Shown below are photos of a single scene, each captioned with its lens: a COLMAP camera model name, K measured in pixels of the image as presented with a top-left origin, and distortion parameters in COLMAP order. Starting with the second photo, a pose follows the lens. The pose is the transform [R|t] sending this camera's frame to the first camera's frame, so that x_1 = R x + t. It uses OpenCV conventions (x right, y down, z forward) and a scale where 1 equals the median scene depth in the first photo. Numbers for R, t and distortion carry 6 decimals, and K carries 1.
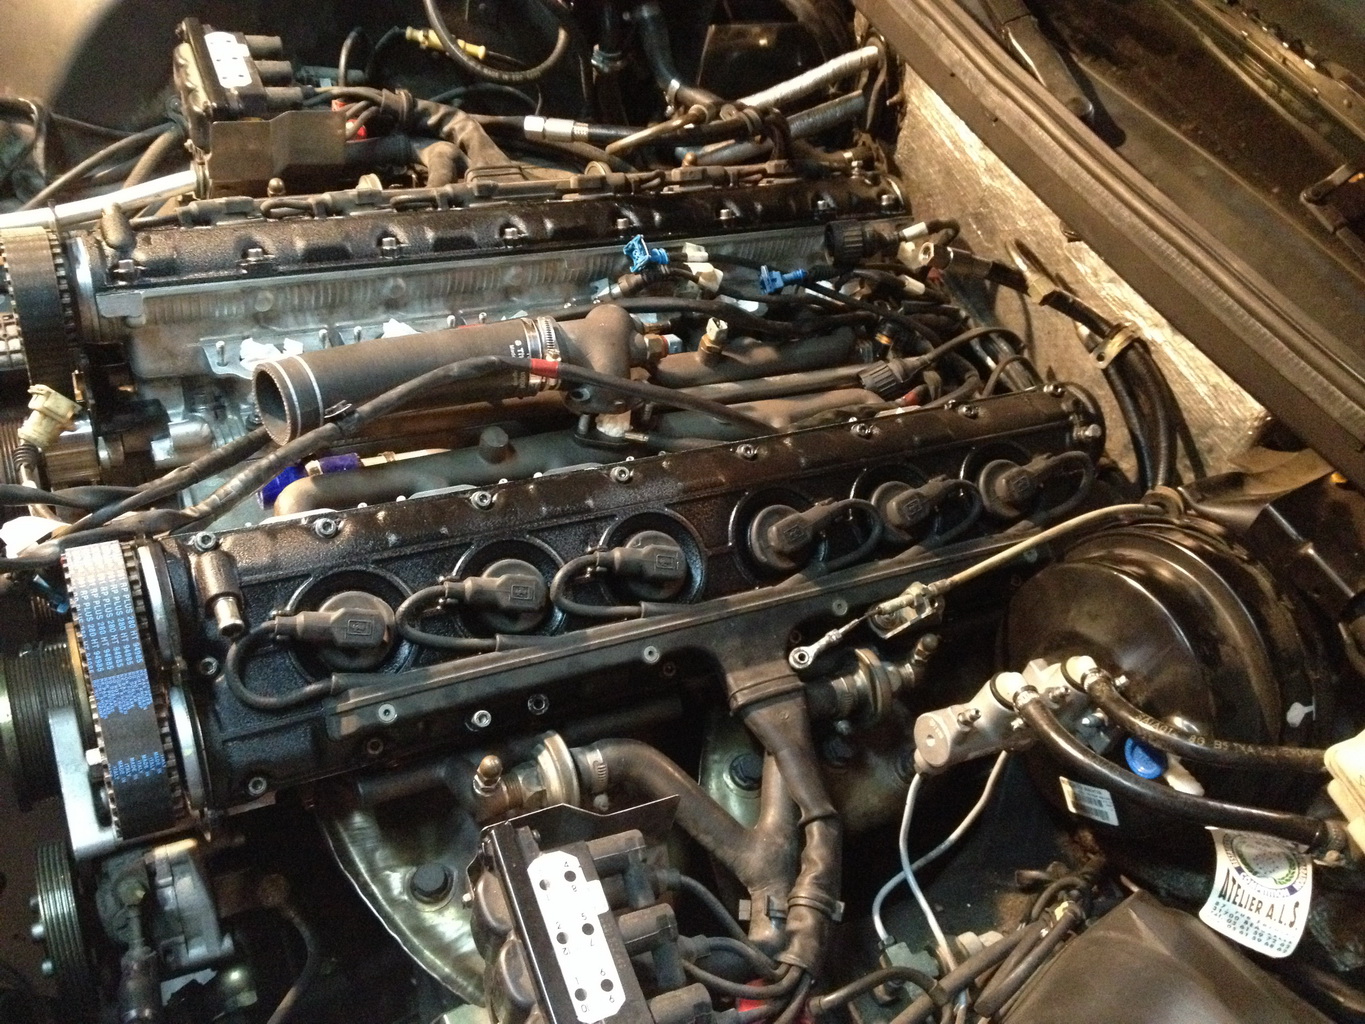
lens RADIAL K [[1090.3, 0, 682.5], [0, 1090.3, 512.0], [0, 0, 1]] dist [0.054767, -0.109068]
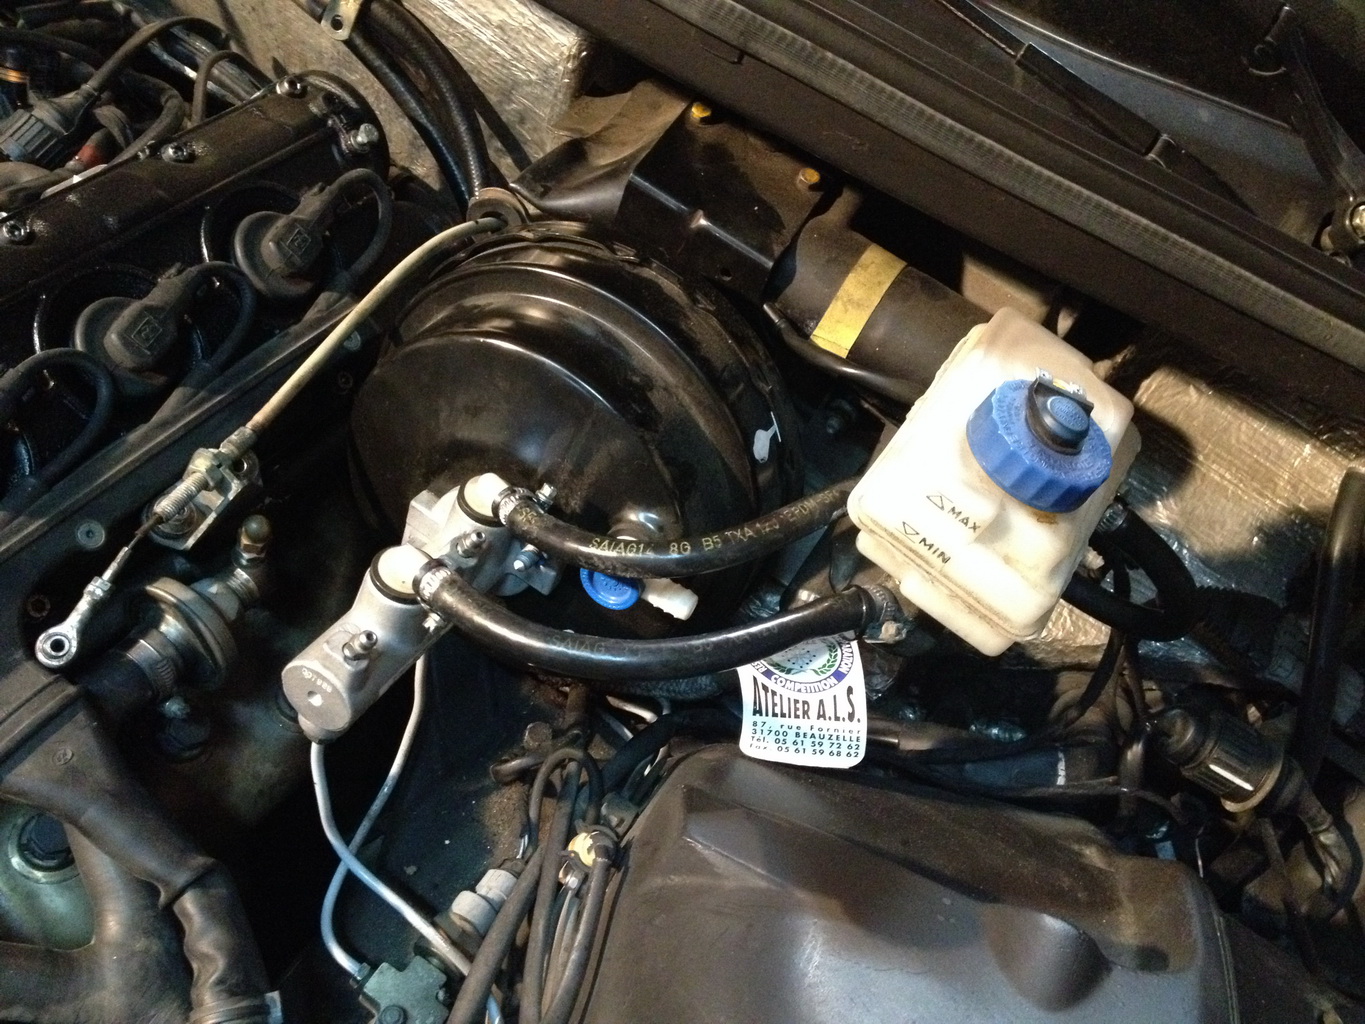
lens RADIAL K [[1382.6, 0, 682.5], [0, 1382.6, 512.0], [0, 0, 1]] dist [0.153922, -0.347016]
pose [[0.804537, -0.382750, 0.454117, 0.059517], [0.300371, 0.921864, 0.244834, -0.014819], [-0.512344, -0.060574, 0.856641, 0.177201]]
